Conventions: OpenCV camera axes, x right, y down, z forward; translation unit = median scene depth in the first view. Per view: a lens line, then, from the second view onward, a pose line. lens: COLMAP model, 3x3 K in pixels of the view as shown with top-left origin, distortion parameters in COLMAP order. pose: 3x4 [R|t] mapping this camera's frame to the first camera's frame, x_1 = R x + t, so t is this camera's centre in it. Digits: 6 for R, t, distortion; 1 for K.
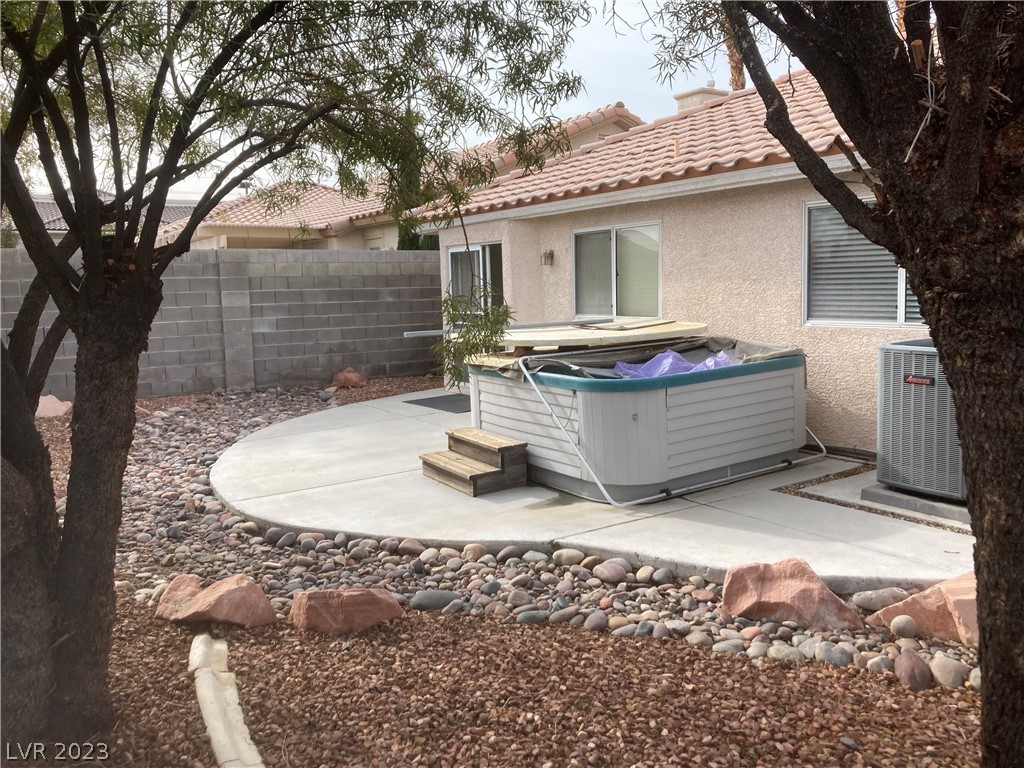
lens RADIAL K [[832.4, 0, 514.2], [0, 832.4, 373.6], [0, 0, 1]] dist [0.071768, -0.130777]
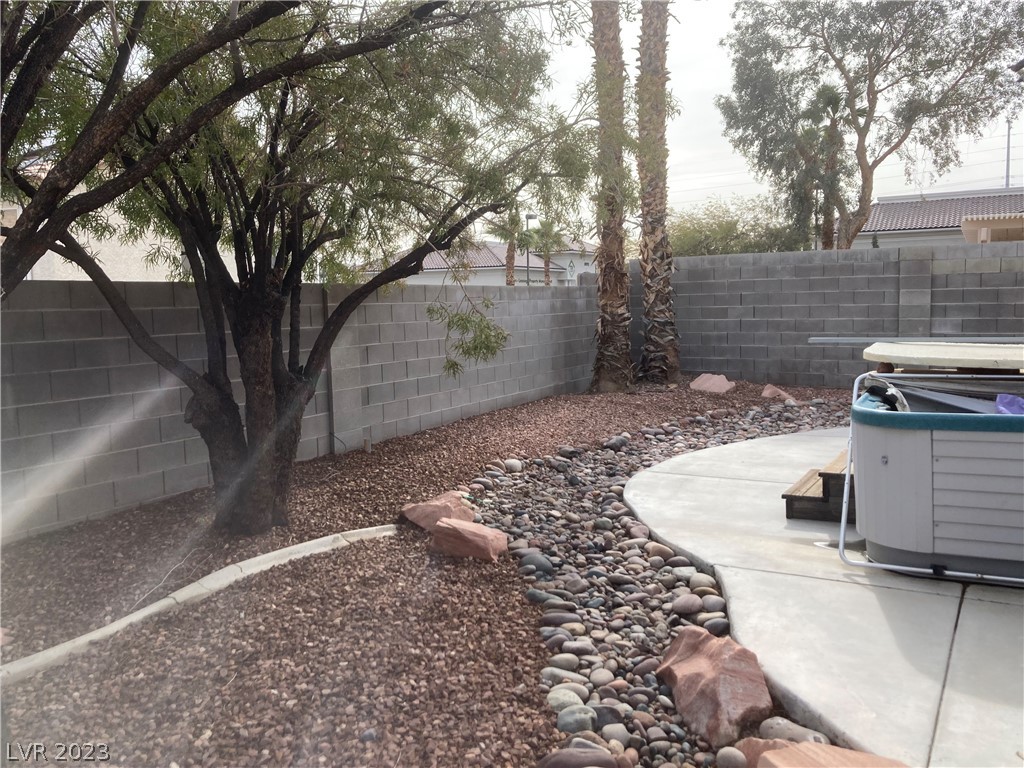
lens RADIAL K [[832.4, 0, 514.2], [0, 832.4, 373.6], [0, 0, 1]] dist [0.071768, -0.130777]
pose [[0.446289, 0.095942, -0.889731, 0.678456], [-0.087824, 0.994132, 0.063148, -0.047105], [0.890569, 0.049958, 0.452096, 0.323918]]
